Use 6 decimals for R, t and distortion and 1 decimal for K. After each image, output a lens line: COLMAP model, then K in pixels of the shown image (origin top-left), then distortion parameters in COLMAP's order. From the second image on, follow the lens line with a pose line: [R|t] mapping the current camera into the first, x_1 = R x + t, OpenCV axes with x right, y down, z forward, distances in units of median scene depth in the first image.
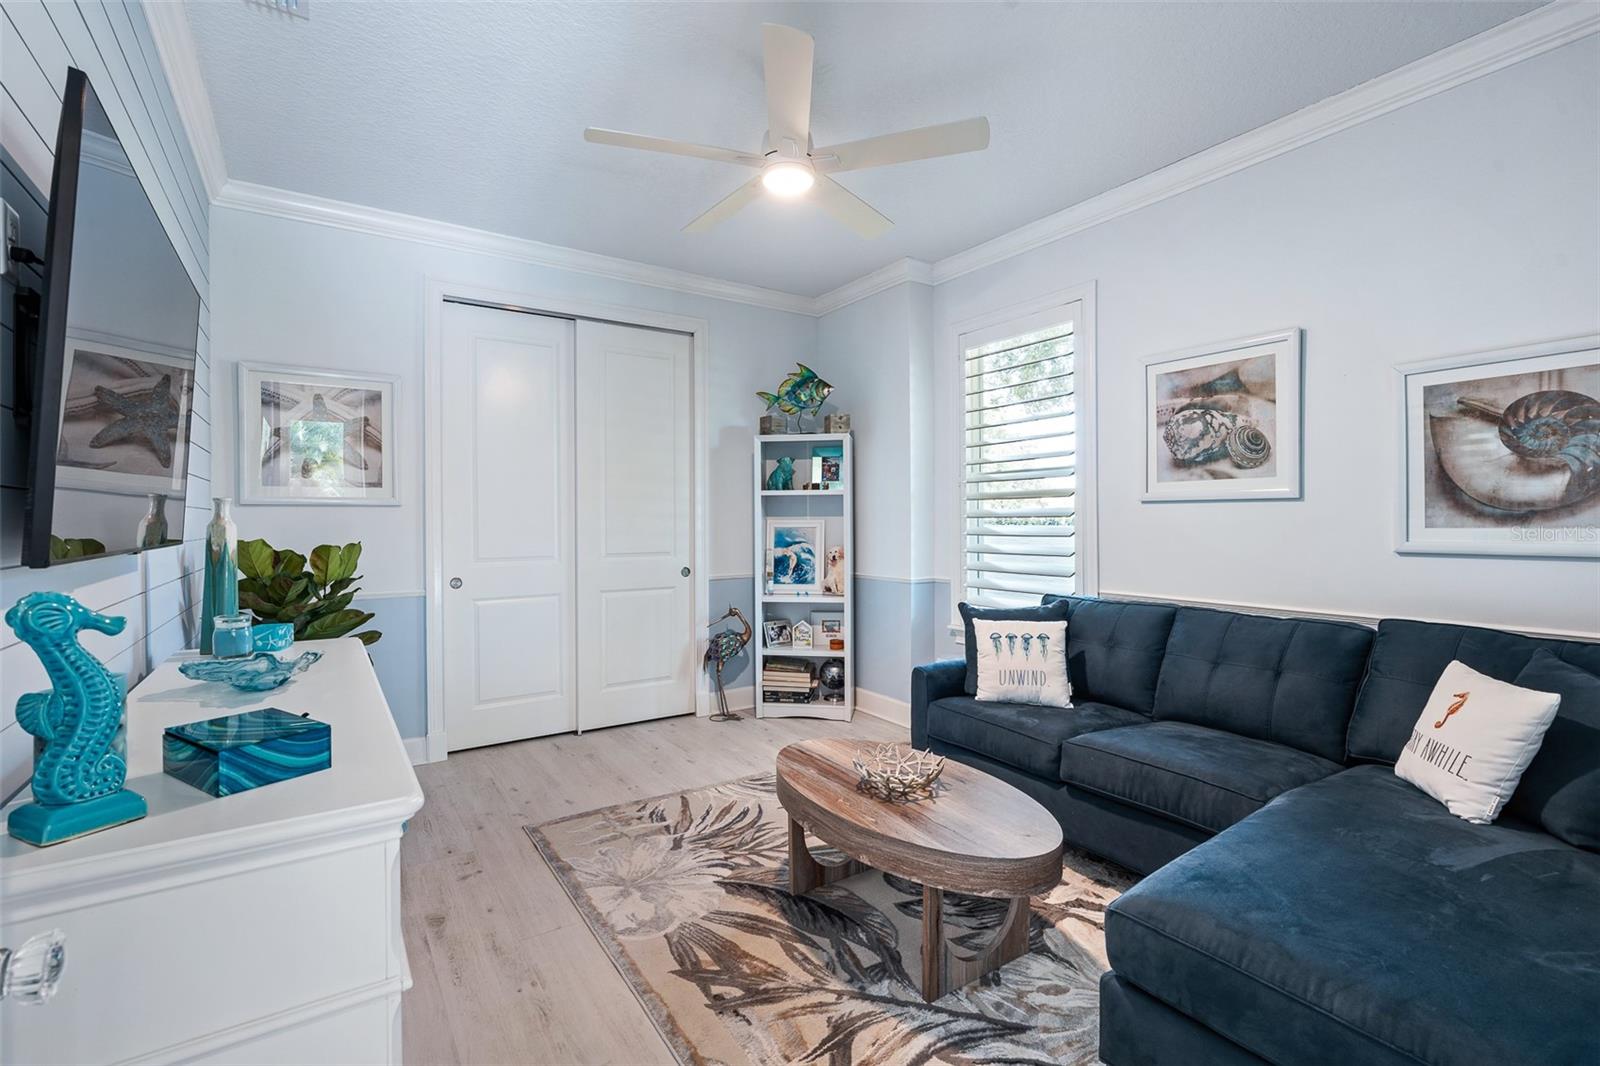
lens RADIAL K [[719.1, 0, 800.2], [0, 719.1, 522.1], [0, 0, 1]] dist [0.000190, 0.000649]
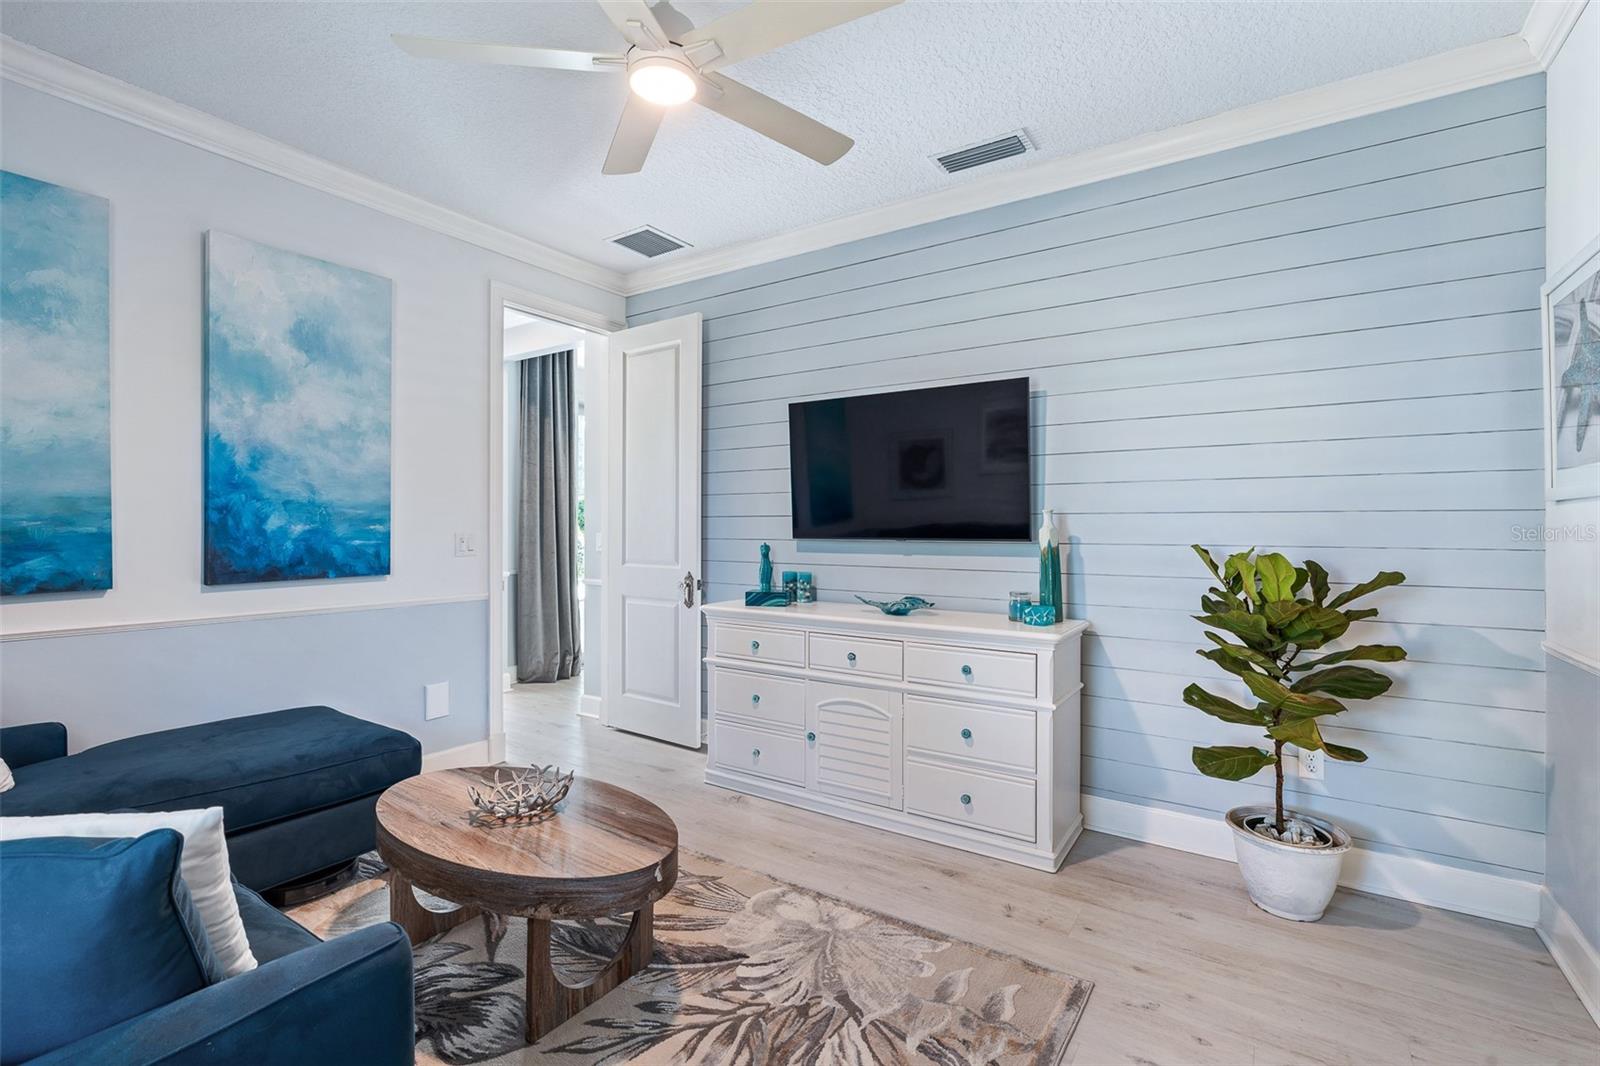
lens RADIAL K [[719.1, 0, 799.9], [0, 719.1, 532.8], [0, 0, 1]] dist [0.000190, 0.000649]
pose [[-0.922814, 0.007941, -0.385164, 0.134344], [0.002311, 0.999884, 0.015077, -0.008495], [0.385239, 0.013023, -0.922725, 1.669133]]
